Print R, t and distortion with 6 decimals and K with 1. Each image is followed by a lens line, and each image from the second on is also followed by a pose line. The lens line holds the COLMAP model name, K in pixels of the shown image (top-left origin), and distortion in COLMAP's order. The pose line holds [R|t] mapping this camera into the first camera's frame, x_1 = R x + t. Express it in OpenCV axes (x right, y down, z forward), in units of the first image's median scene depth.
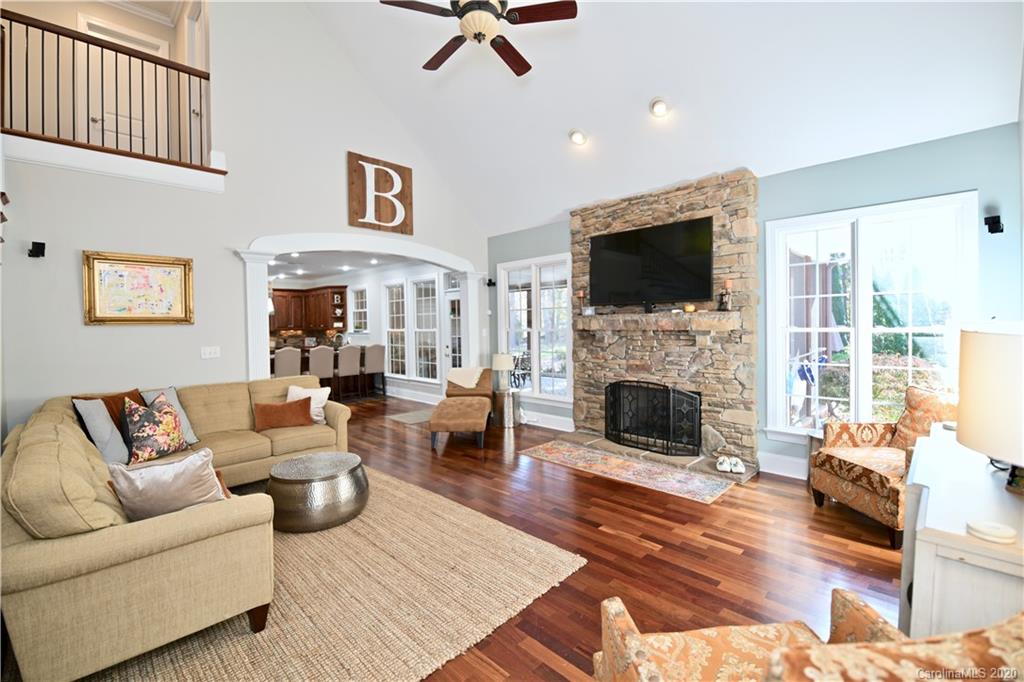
lens RADIAL K [[439.7, 0, 513.0], [0, 439.7, 337.6], [0, 0, 1]] dist [-0.009036, -0.006282]
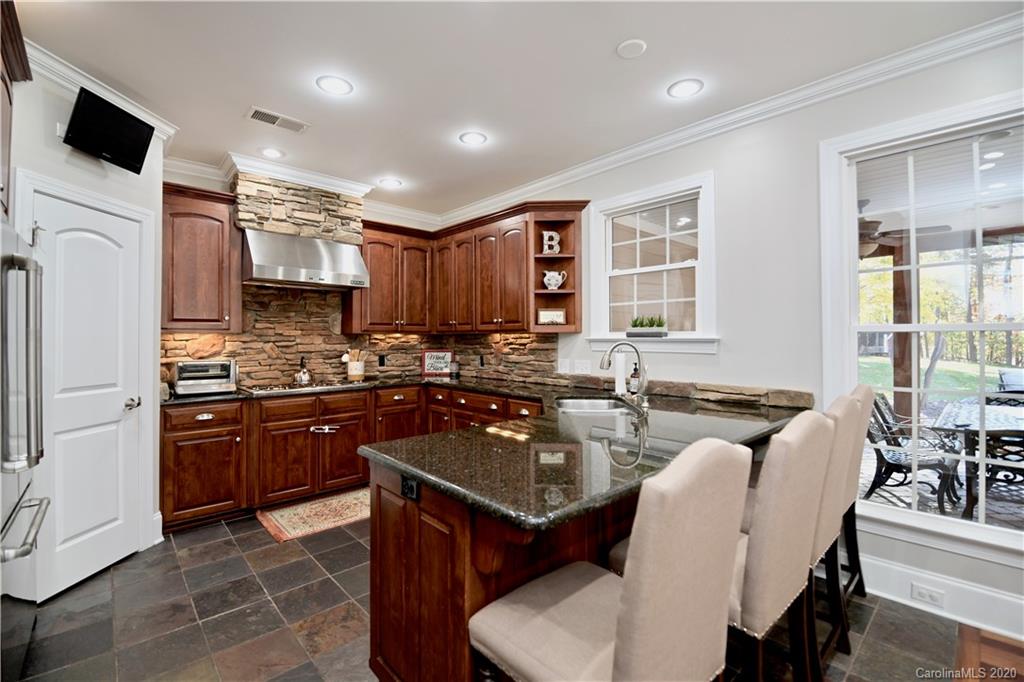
lens RADIAL K [[439.7, 0, 510.2], [0, 439.7, 334.7], [0, 0, 1]] dist [-0.009036, -0.006282]
pose [[0.998976, 0.006905, -0.044714, -0.416193], [-0.008462, 0.999361, -0.034738, -0.002354], [0.044446, 0.035080, 0.998396, 0.653909]]
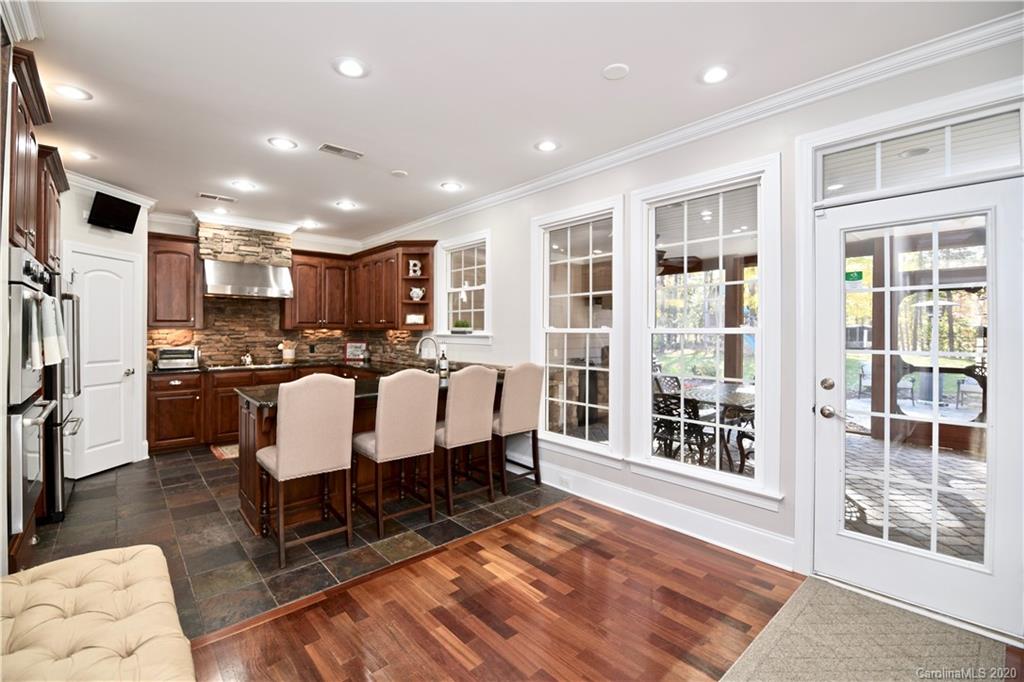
lens RADIAL K [[439.7, 0, 510.9], [0, 439.7, 333.6], [0, 0, 1]] dist [-0.009036, -0.006282]
pose [[0.998174, 0.014672, -0.058598, -0.259010], [-0.015869, 0.999674, -0.020015, -0.003927], [0.058285, 0.020908, 0.998081, 0.503888]]
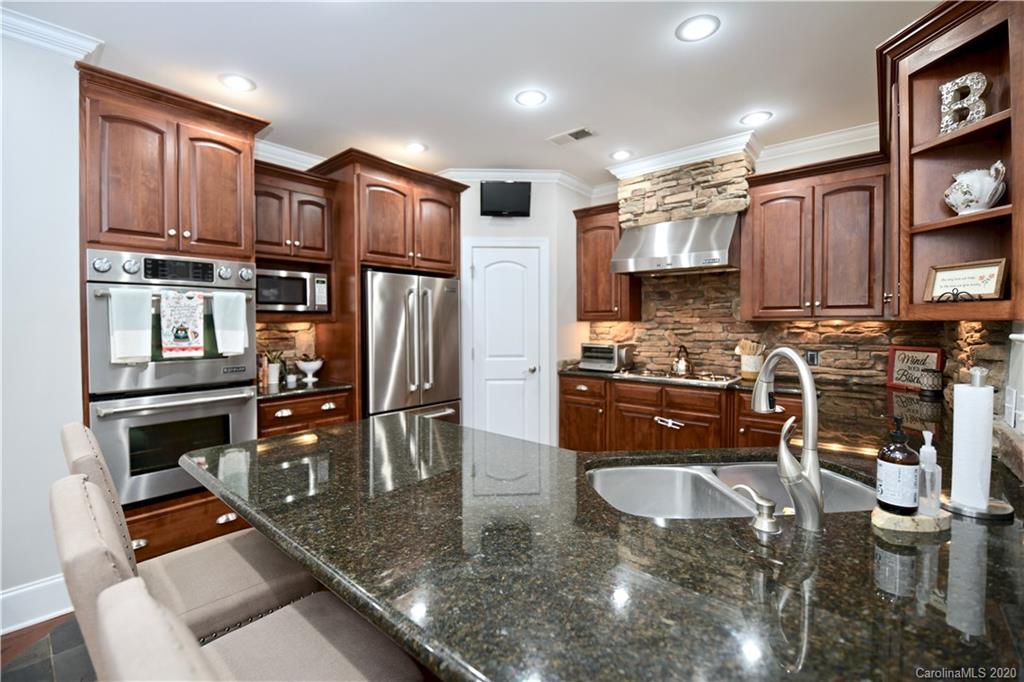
lens RADIAL K [[439.7, 0, 504.5], [0, 439.7, 333.7], [0, 0, 1]] dist [-0.009036, -0.006282]
pose [[0.059547, 0.035655, -0.997589, -0.265845], [-0.023398, 0.999137, 0.034313, -0.013223], [0.997951, 0.021299, 0.060330, 0.843479]]
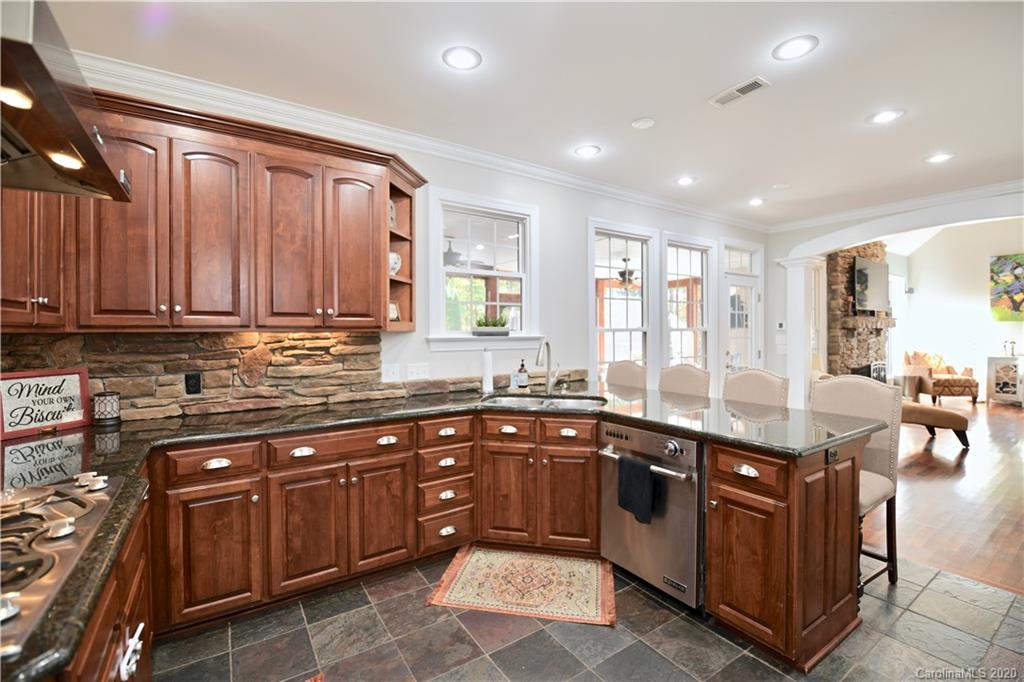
lens RADIAL K [[439.7, 0, 514.6], [0, 439.7, 334.3], [0, 0, 1]] dist [-0.009036, -0.006282]
pose [[0.194935, 0.000733, 0.980816, -0.649865], [0.028199, 0.999582, -0.006352, -0.010563], [-0.980411, 0.028896, 0.194833, 0.875796]]
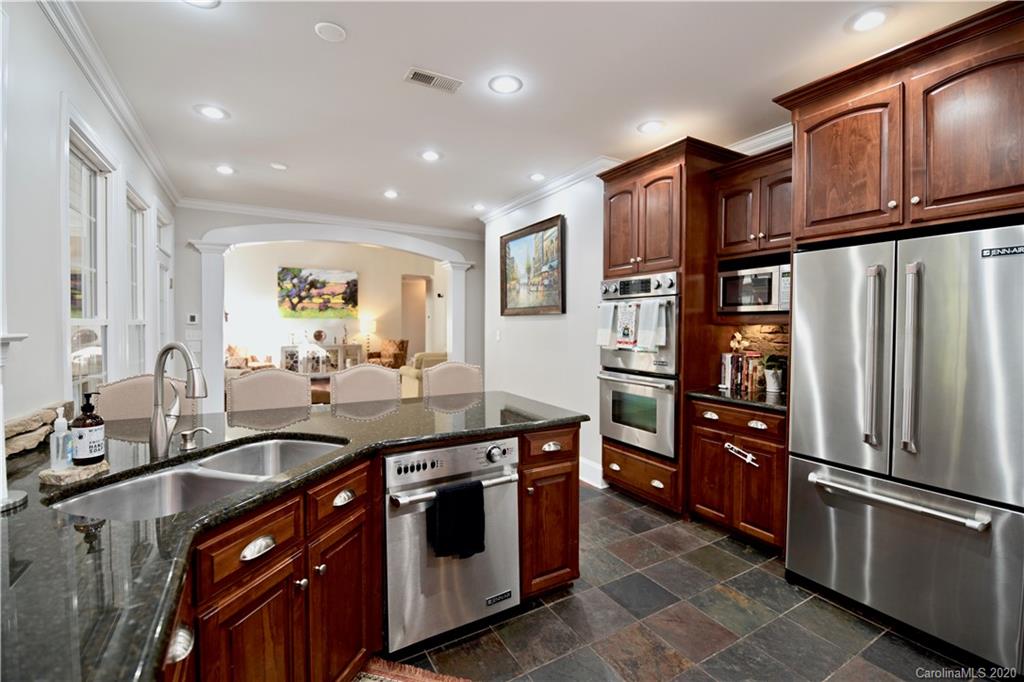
lens RADIAL K [[439.7, 0, 512.1], [0, 439.7, 332.9], [0, 0, 1]] dist [-0.009036, -0.006282]
pose [[-0.965314, 0.002254, 0.261083, -0.497206], [0.013610, 0.999038, 0.041697, -0.015389], [-0.260738, 0.043805, -0.964415, 1.015596]]
